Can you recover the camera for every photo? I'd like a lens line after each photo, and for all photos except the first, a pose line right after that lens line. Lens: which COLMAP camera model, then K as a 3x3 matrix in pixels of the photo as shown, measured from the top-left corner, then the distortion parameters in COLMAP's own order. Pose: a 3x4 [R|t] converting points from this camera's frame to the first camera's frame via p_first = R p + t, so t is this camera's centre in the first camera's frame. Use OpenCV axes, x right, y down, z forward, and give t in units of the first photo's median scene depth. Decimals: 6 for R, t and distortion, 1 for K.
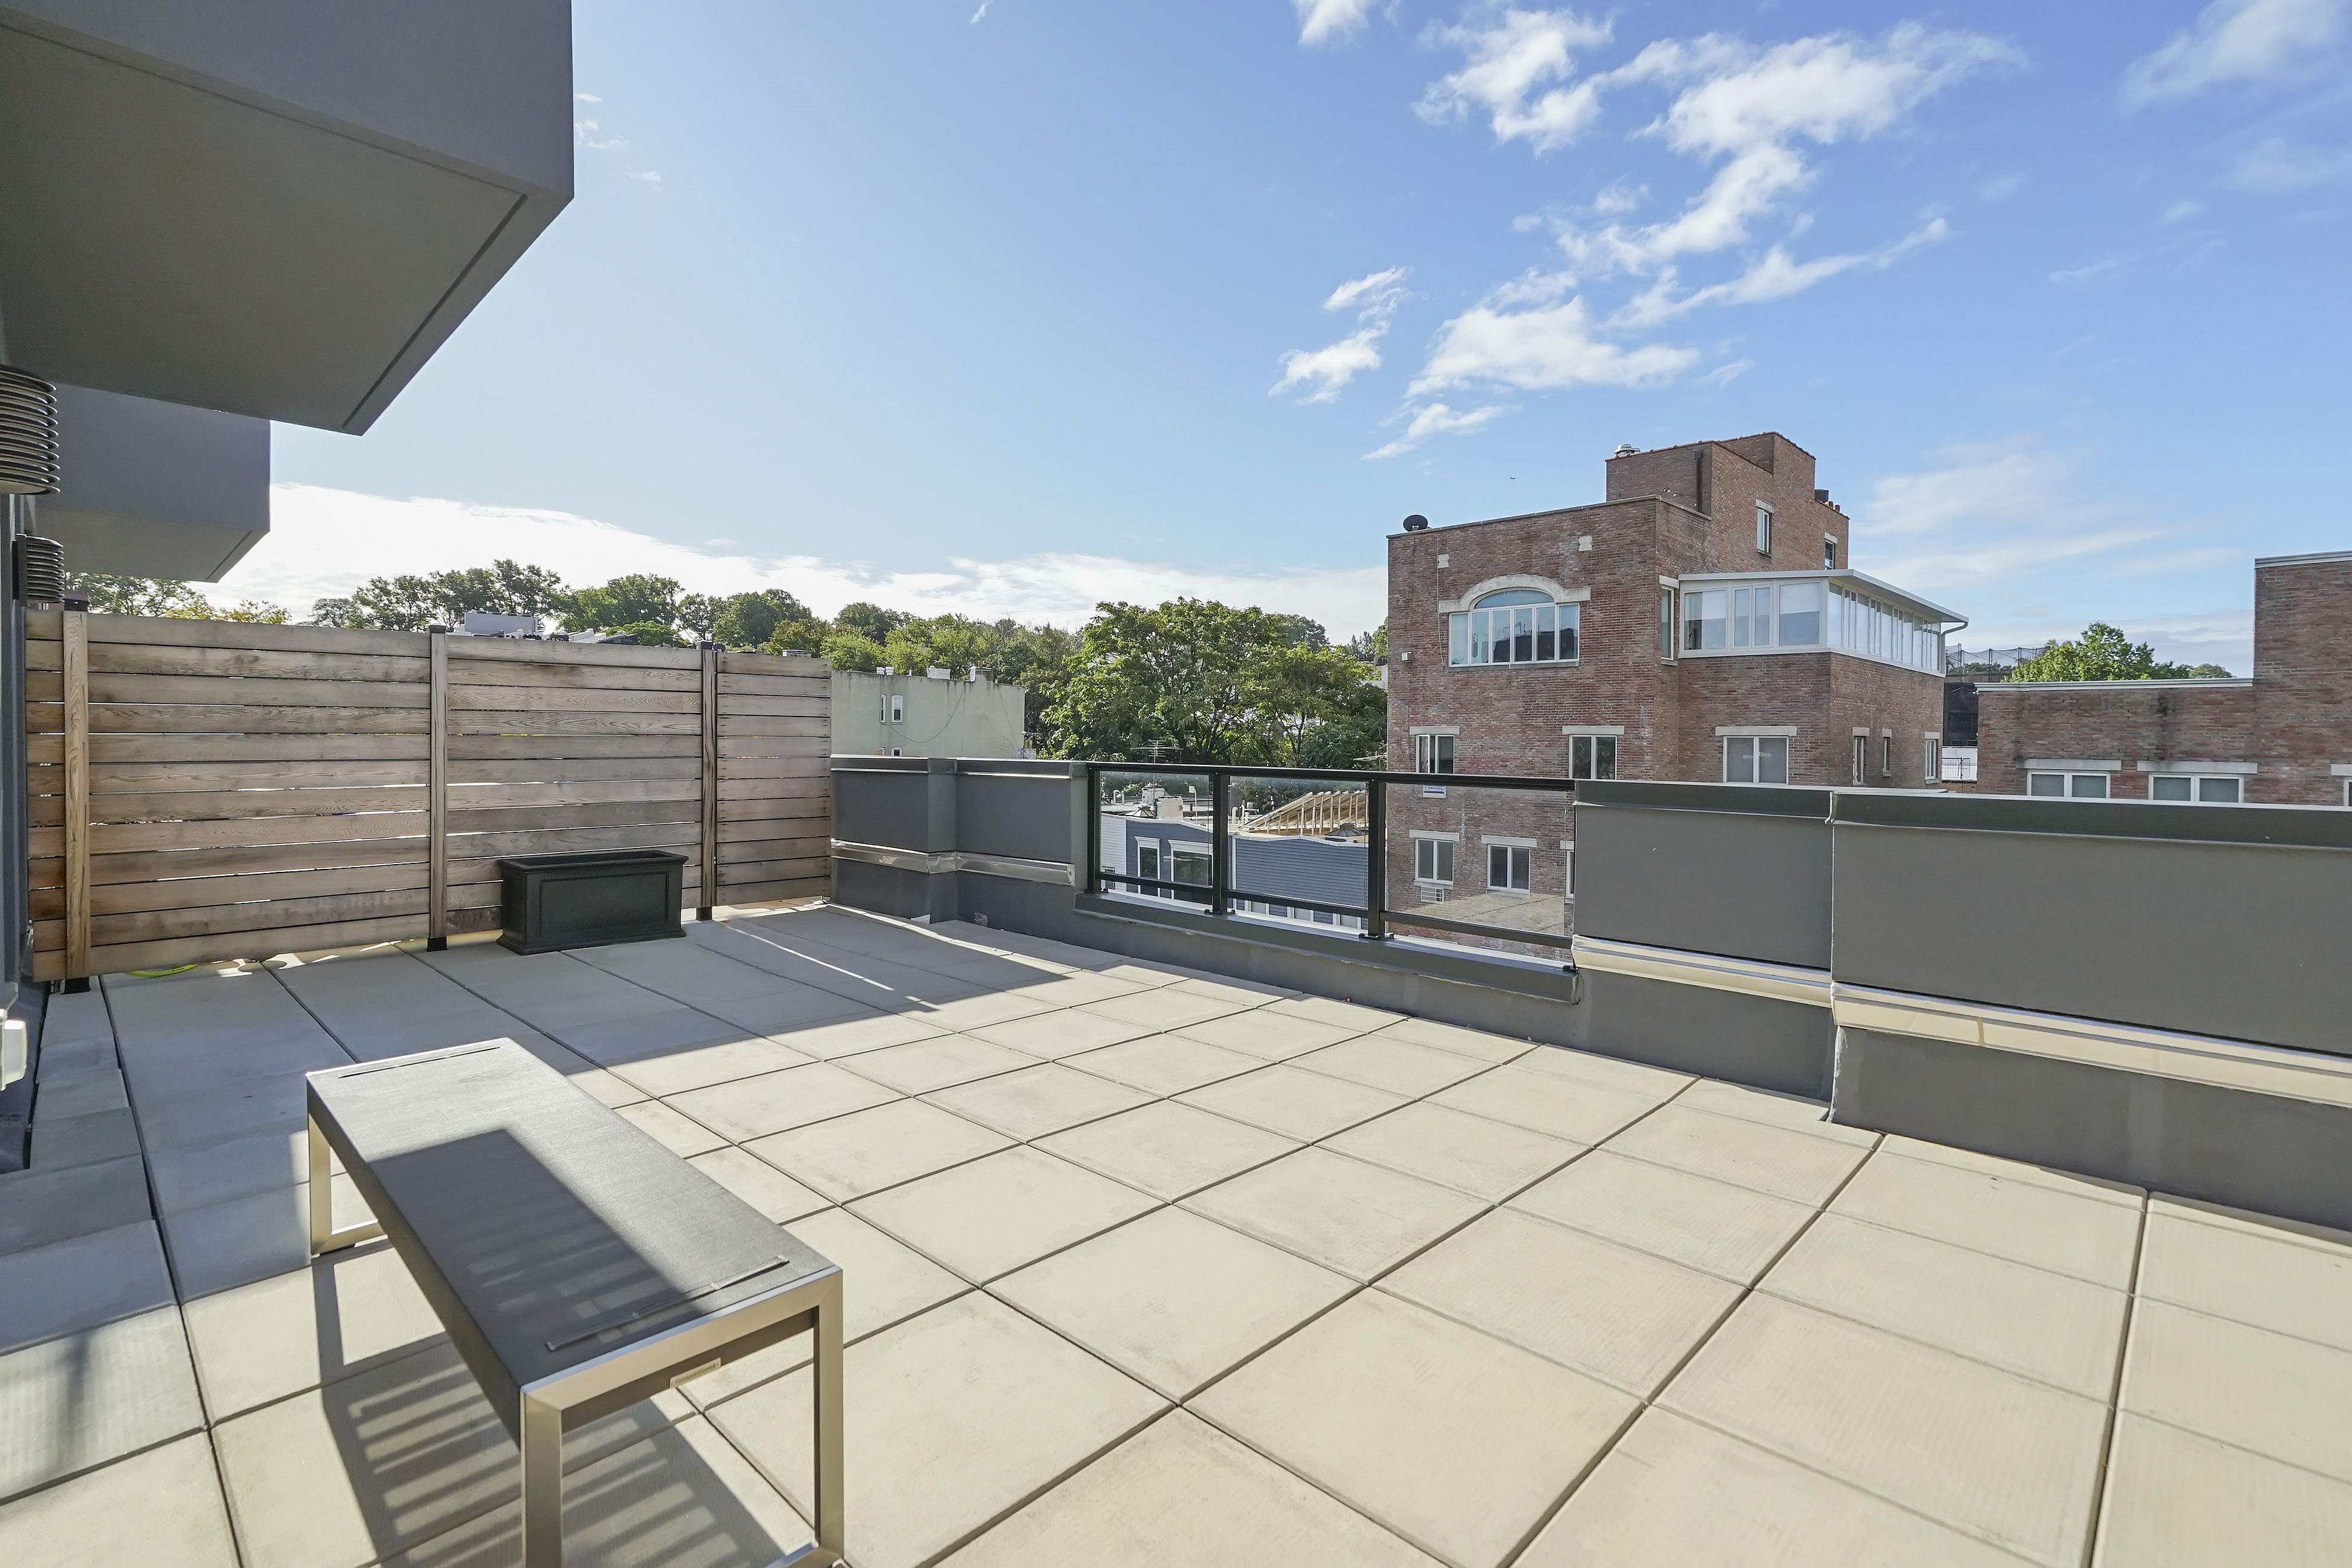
lens RADIAL K [[1085.3, 0, 1170.9], [0, 1085.3, 727.8], [0, 0, 1]] dist [0.012560, 0.002918]
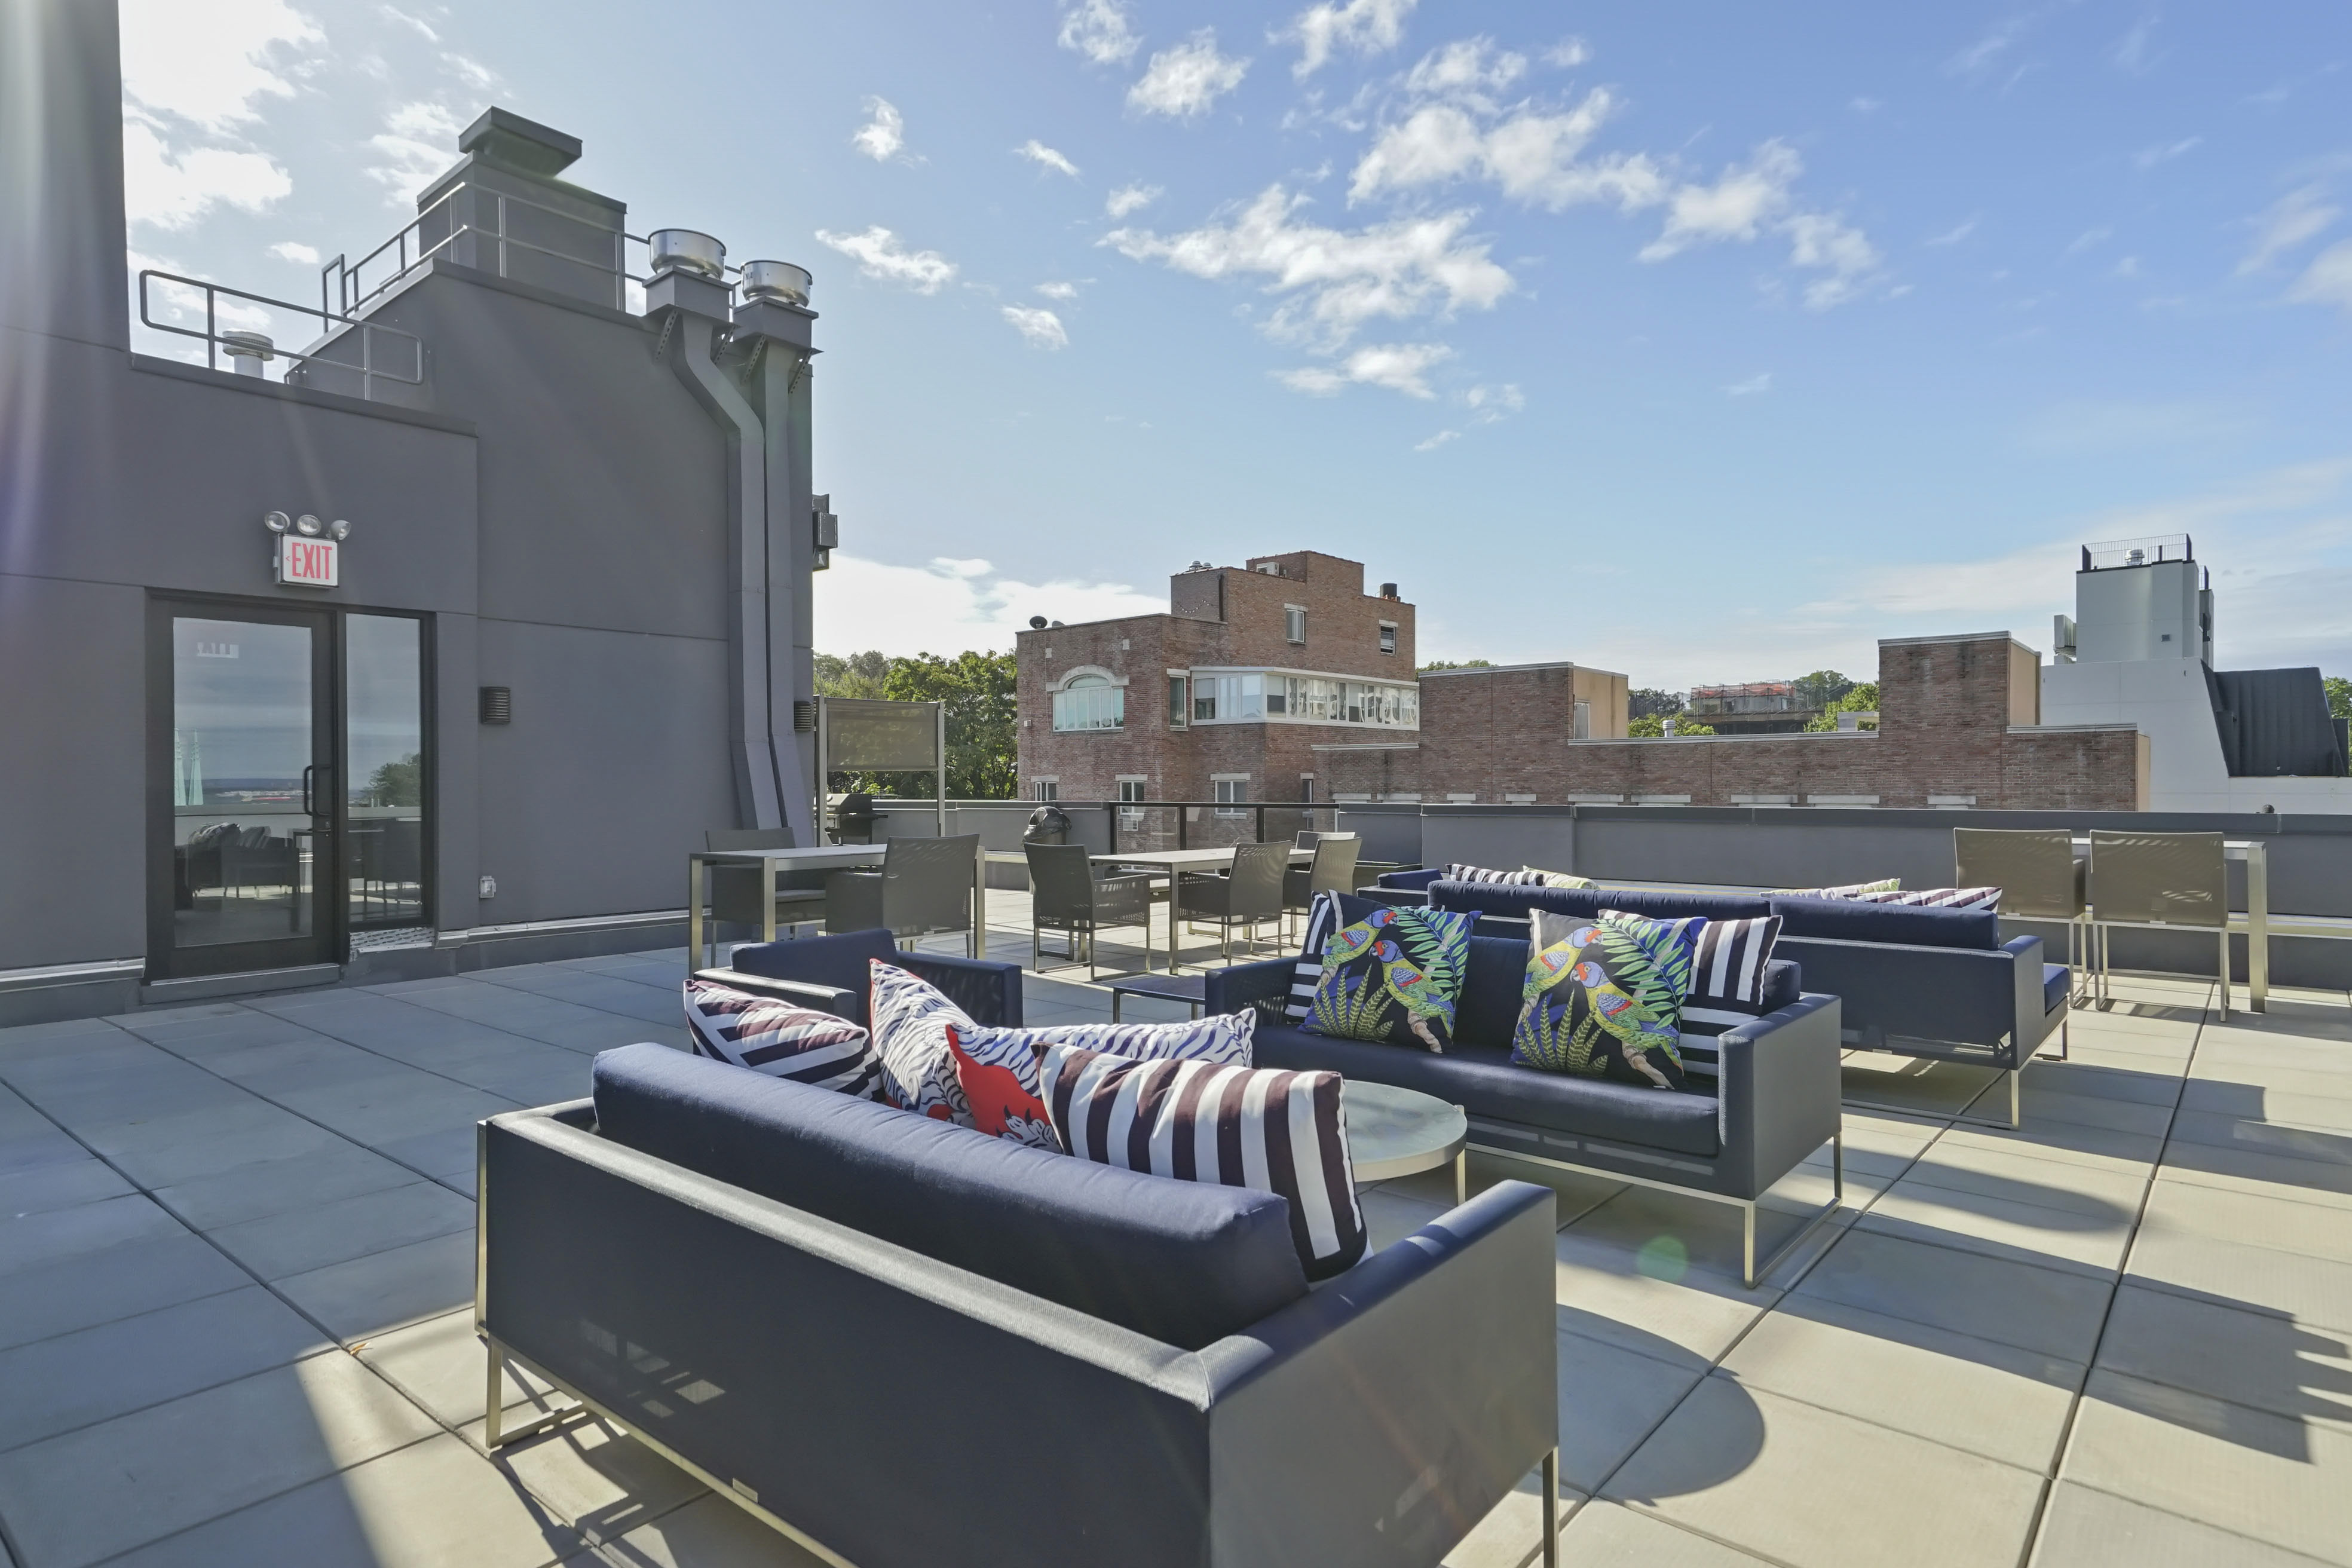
lens RADIAL K [[1261.6, 0, 1179.5], [0, 1261.6, 779.4], [0, 0, 1]] dist [0.029382, 0.000441]
pose [[0.997992, -0.013206, 0.061951, 0.342399], [0.012820, 0.999896, 0.006637, -0.005284], [-0.062032, -0.005830, 0.998057, -0.622594]]
